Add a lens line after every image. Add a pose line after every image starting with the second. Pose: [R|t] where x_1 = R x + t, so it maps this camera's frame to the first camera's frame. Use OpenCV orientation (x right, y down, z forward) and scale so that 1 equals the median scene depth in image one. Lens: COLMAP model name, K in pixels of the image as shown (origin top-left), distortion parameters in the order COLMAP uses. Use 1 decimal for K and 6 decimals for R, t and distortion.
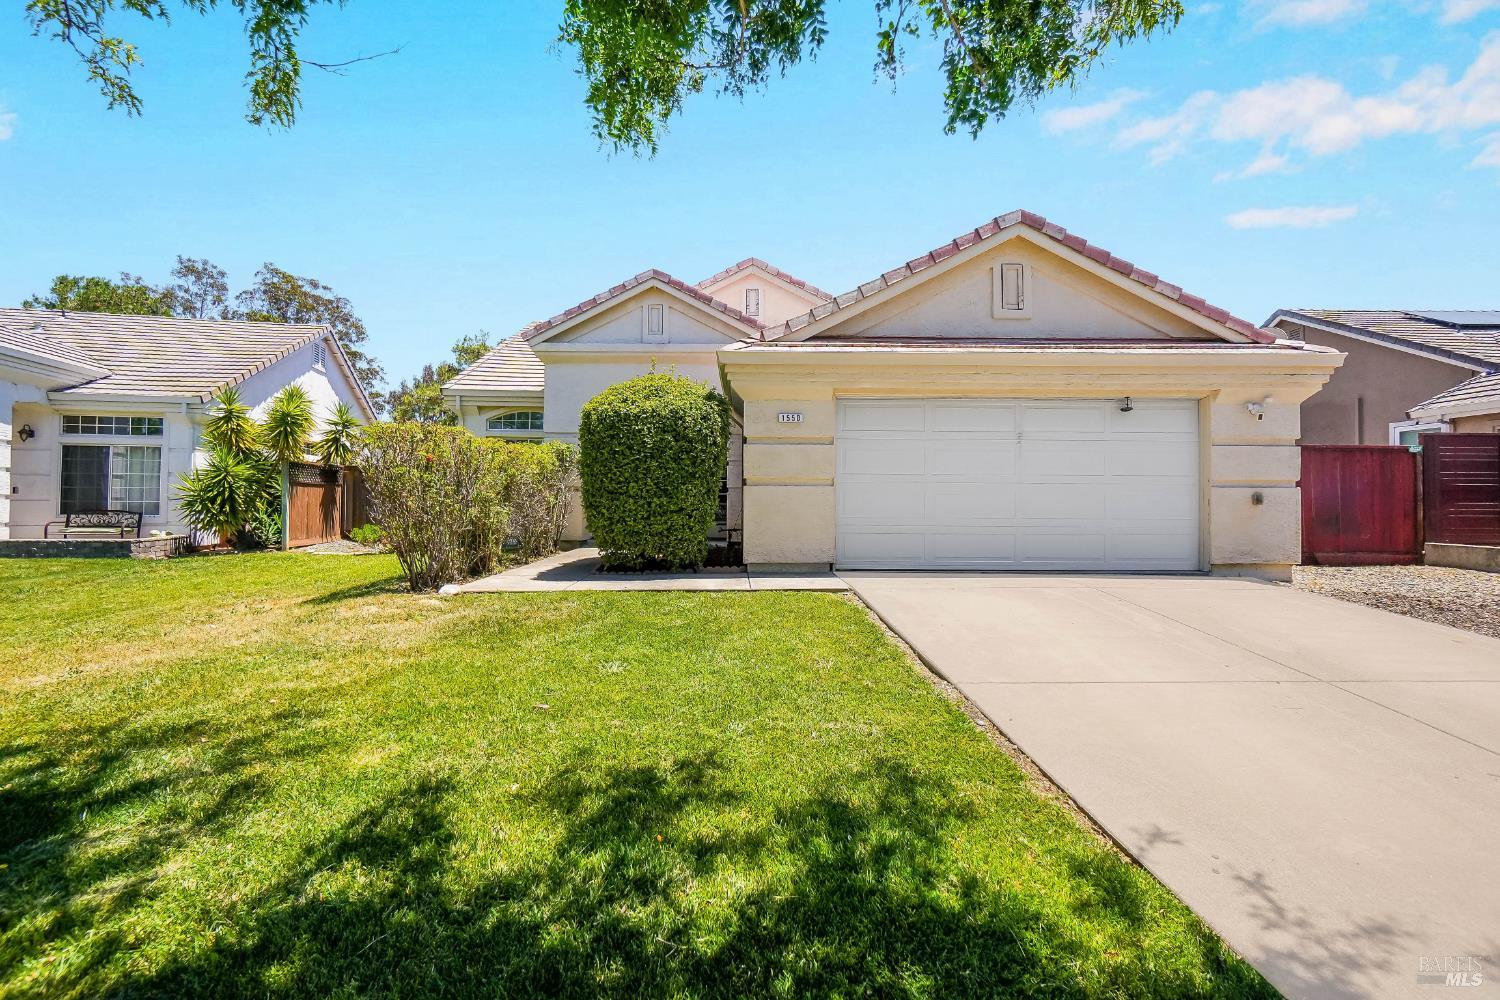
lens RADIAL K [[666.1, 0, 751.5], [0, 666.1, 495.8], [0, 0, 1]] dist [0.005125, 0.003018]
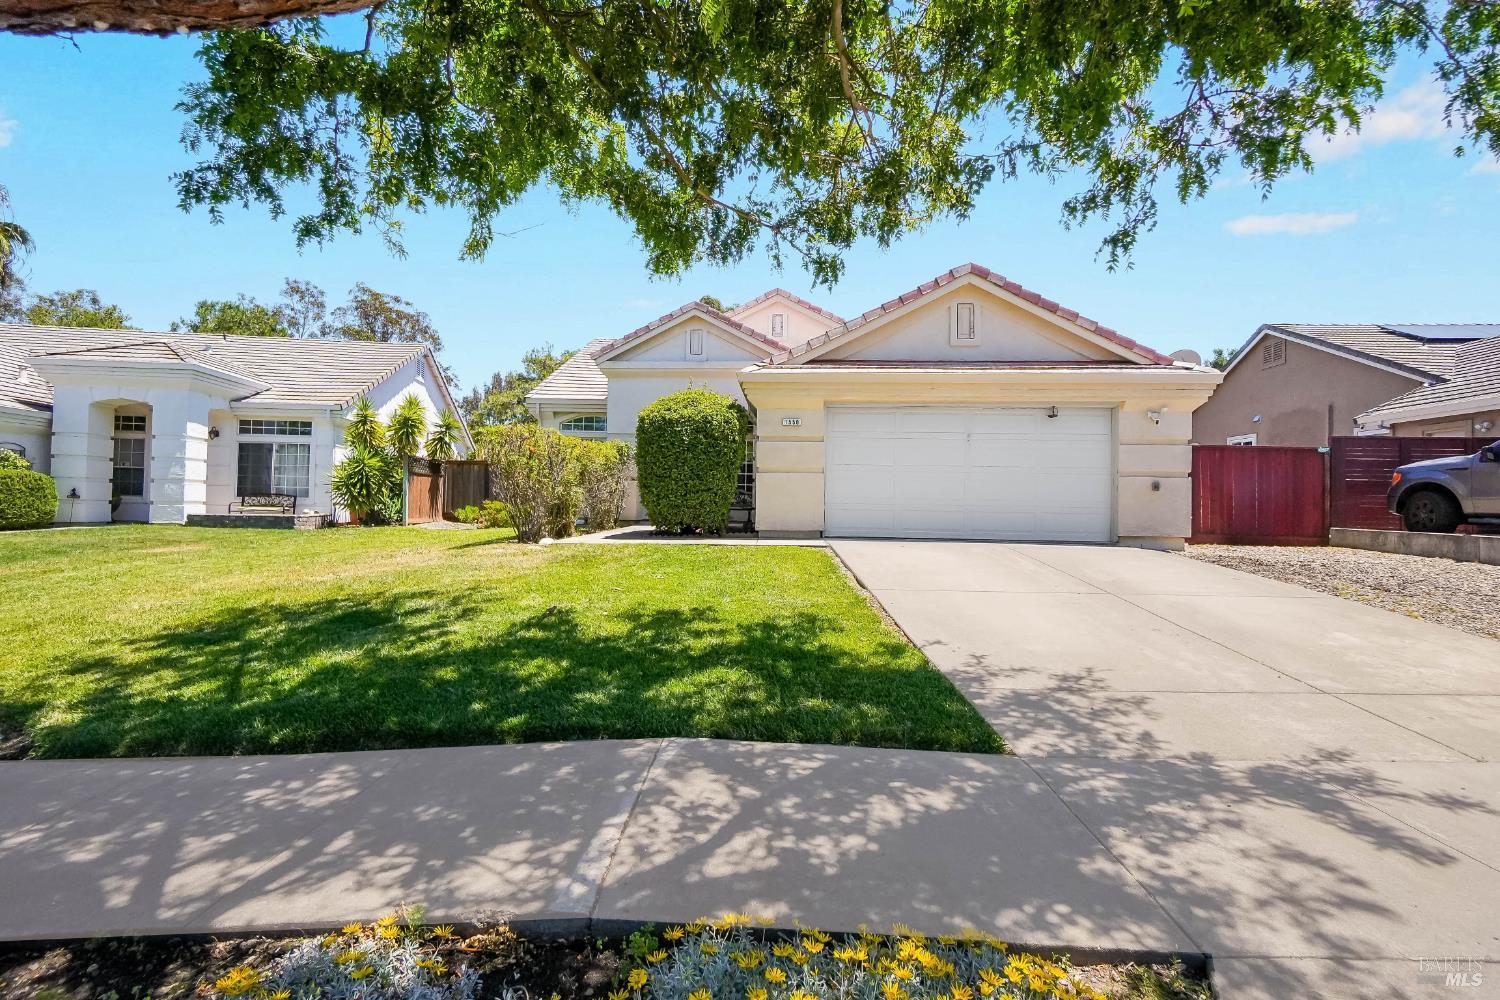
lens RADIAL K [[666.1, 0, 756.2], [0, 666.1, 501.5], [0, 0, 1]] dist [0.005125, 0.003018]
pose [[0.997739, 0.009836, -0.066482, 0.058595], [-0.009685, 0.999950, 0.002601, 0.029882], [0.066504, -0.001951, 0.997784, -0.255999]]
